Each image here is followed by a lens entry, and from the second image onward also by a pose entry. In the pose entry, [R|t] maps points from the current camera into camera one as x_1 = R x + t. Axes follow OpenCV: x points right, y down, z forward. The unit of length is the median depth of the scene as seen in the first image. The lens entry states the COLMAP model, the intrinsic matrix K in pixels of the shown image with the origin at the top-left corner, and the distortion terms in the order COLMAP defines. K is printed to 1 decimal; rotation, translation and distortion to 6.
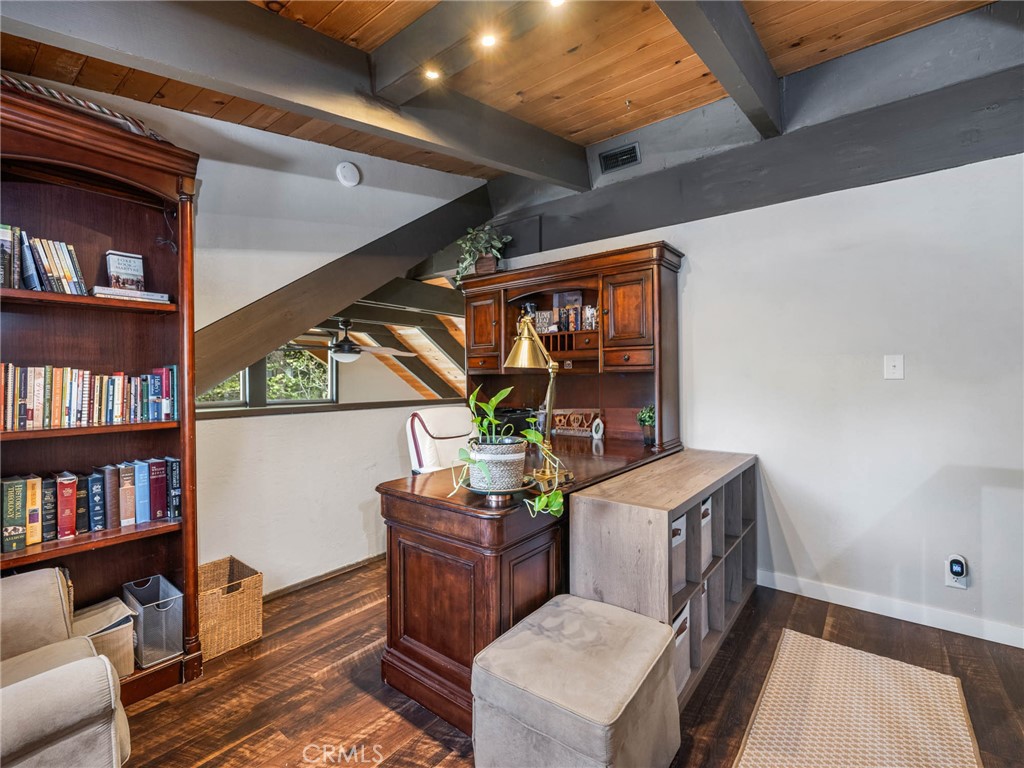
lens RADIAL K [[471.5, 0, 509.8], [0, 471.5, 385.4], [0, 0, 1]] dist [0.000647, -0.000705]
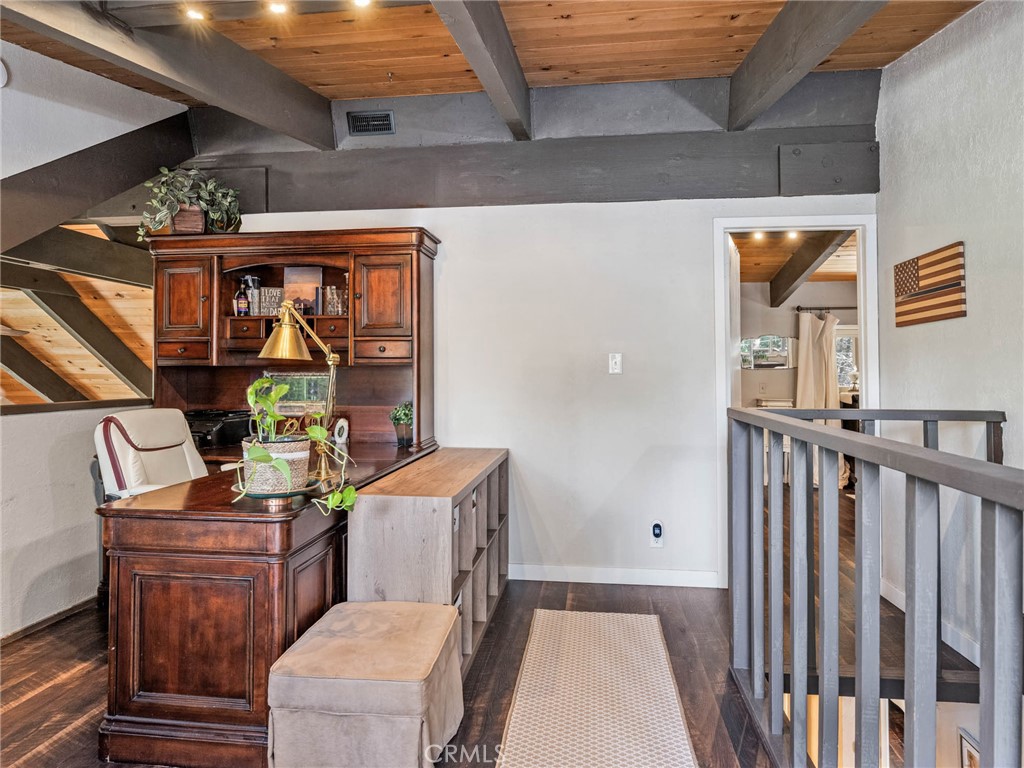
lens RADIAL K [[628.3, 0, 512.7], [0, 628.3, 378.1], [0, 0, 1]] dist [-0.002707, 0.002535]
pose [[0.863216, 0.001656, 0.504833, -0.166537], [0.001920, 0.999977, -0.006563, 0.005492], [-0.504832, 0.006635, 0.863192, -0.184998]]
